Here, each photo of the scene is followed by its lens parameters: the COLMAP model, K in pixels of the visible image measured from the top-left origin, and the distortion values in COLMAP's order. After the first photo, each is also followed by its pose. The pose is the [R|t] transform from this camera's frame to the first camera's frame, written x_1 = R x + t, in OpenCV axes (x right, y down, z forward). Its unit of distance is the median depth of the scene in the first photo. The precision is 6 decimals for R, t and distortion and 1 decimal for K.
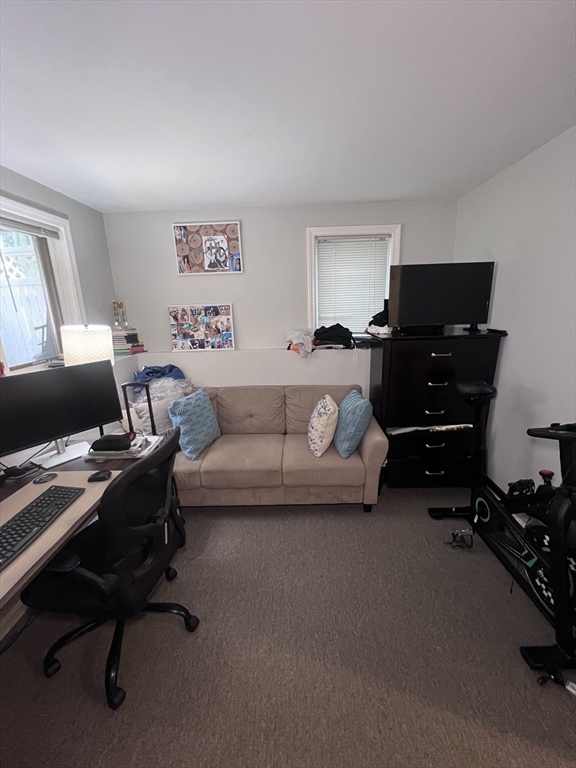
lens RADIAL K [[308.3, 0, 289.3], [0, 308.3, 382.8], [0, 0, 1]] dist [-0.002281, 0.000309]
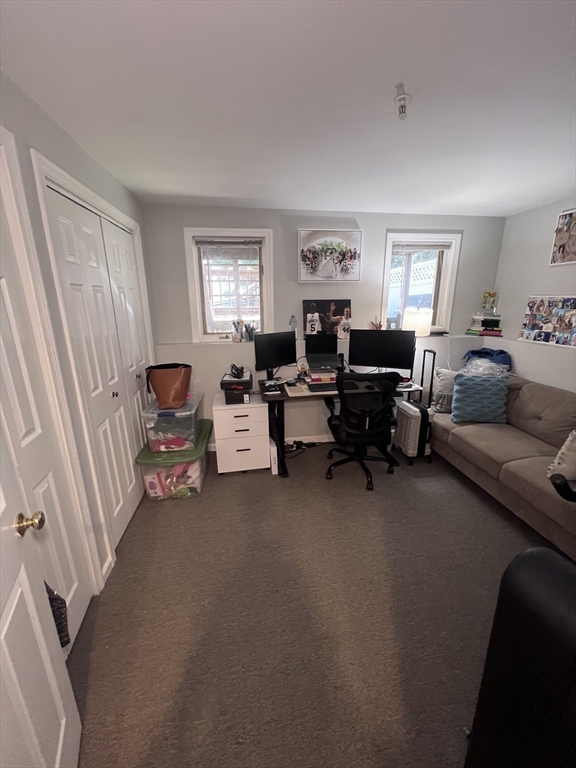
lens RADIAL K [[308.3, 0, 289.3], [0, 308.3, 382.8], [0, 0, 1]] dist [-0.002281, 0.000309]
pose [[0.153113, 0.289719, -0.944785, 0.567516], [-0.243217, 0.937698, 0.248130, -0.036874], [0.957811, 0.191796, 0.214039, 0.054733]]
